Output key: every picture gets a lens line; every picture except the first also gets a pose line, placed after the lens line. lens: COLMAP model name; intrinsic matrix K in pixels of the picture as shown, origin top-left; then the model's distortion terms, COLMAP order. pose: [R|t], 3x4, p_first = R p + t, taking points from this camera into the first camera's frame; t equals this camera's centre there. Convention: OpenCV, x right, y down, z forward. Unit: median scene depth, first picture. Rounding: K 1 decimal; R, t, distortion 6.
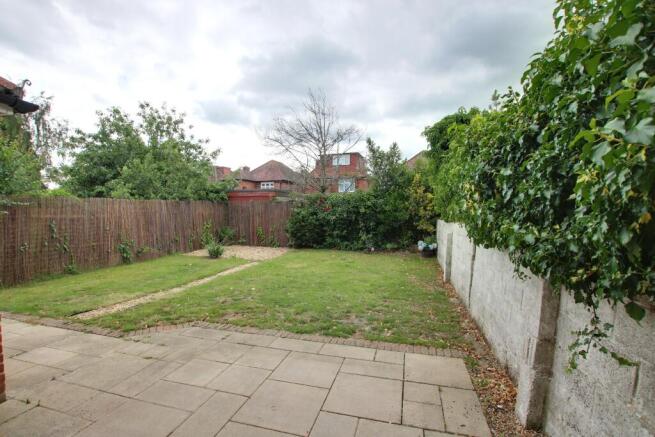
lens RADIAL K [[304.5, 0, 326.1], [0, 304.5, 230.9], [0, 0, 1]] dist [-0.025988, 0.000876]
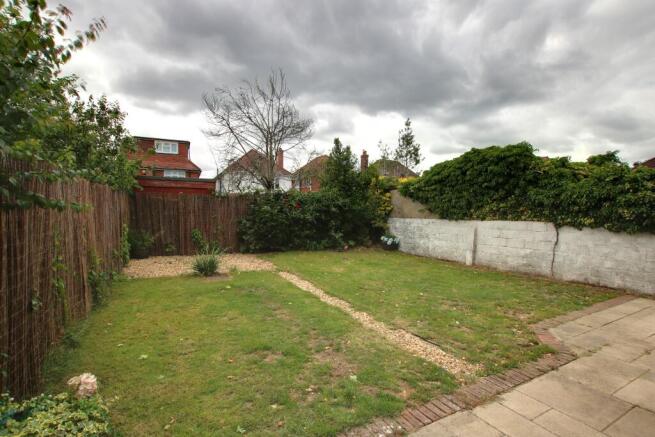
lens RADIAL K [[304.5, 0, 326.1], [0, 304.5, 230.9], [0, 0, 1]] dist [-0.025988, 0.000876]
pose [[0.728078, -0.033202, 0.684690, -0.601037], [0.030804, 0.999402, 0.015708, -0.013105], [-0.684802, 0.009655, 0.728665, 0.293777]]
